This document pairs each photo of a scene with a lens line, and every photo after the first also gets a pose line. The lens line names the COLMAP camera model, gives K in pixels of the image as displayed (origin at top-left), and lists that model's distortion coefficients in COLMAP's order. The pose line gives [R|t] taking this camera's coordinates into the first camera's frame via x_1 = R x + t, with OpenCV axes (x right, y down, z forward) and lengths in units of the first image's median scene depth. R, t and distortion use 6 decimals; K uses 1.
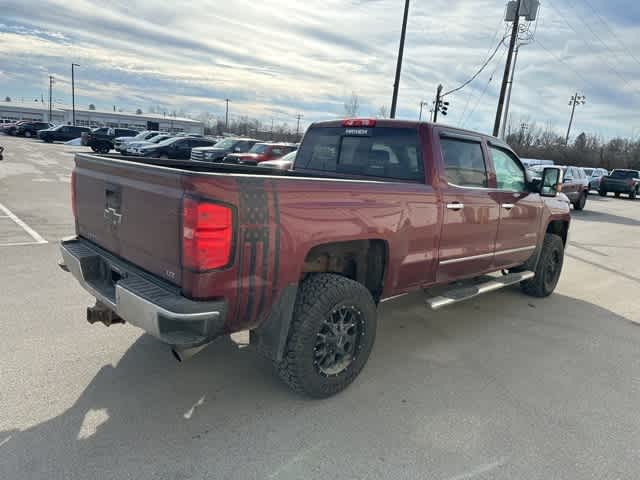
lens RADIAL K [[465.7, 0, 321.5], [0, 465.7, 239.7], [0, 0, 1]] dist [0.055525, -0.058725]
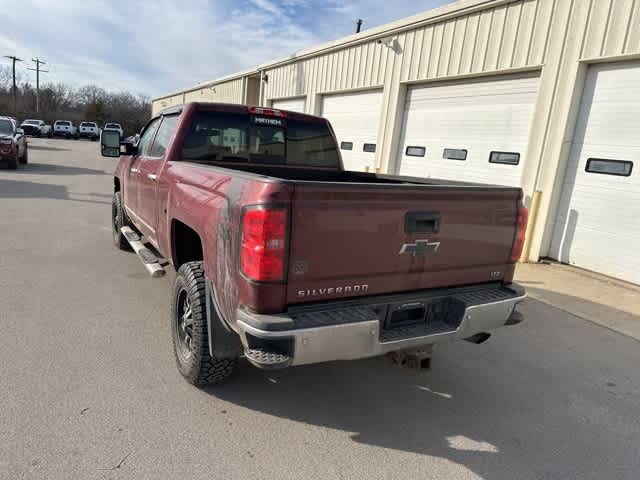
lens RADIAL K [[470.7, 0, 322.6], [0, 470.7, 239.2], [0, 0, 1]] dist [0.007561, 0.001354]
pose [[0.229017, -0.250318, 0.940687, -0.471558], [0.123767, 0.966016, 0.226926, -0.104869], [-0.965522, 0.064456, 0.252215, 0.337846]]
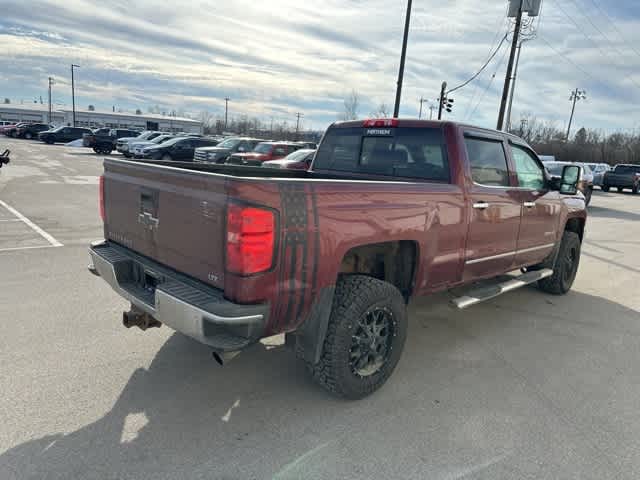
lens RADIAL K [[466.7, 0, 320.0], [0, 466.7, 240.0], [0, 0, 1]] dist [0.052140, -0.053564]
pose [[0.999934, -0.011480, -0.001079, -0.026847], [0.011485, 0.999924, 0.004524, -0.003161], [0.001027, -0.004536, 0.999989, -0.001704]]
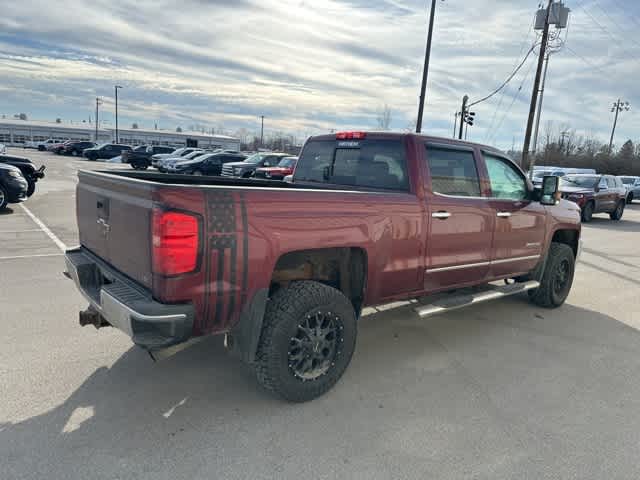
lens RADIAL K [[465.7, 0, 321.5], [0, 465.7, 239.7], [0, 0, 1]] dist [0.055525, -0.058725]
pose [[0.996764, -0.005227, -0.080213, 0.050570], [0.003002, 0.999608, -0.027838, 0.004226], [0.080327, 0.027507, 0.996389, -0.011965]]
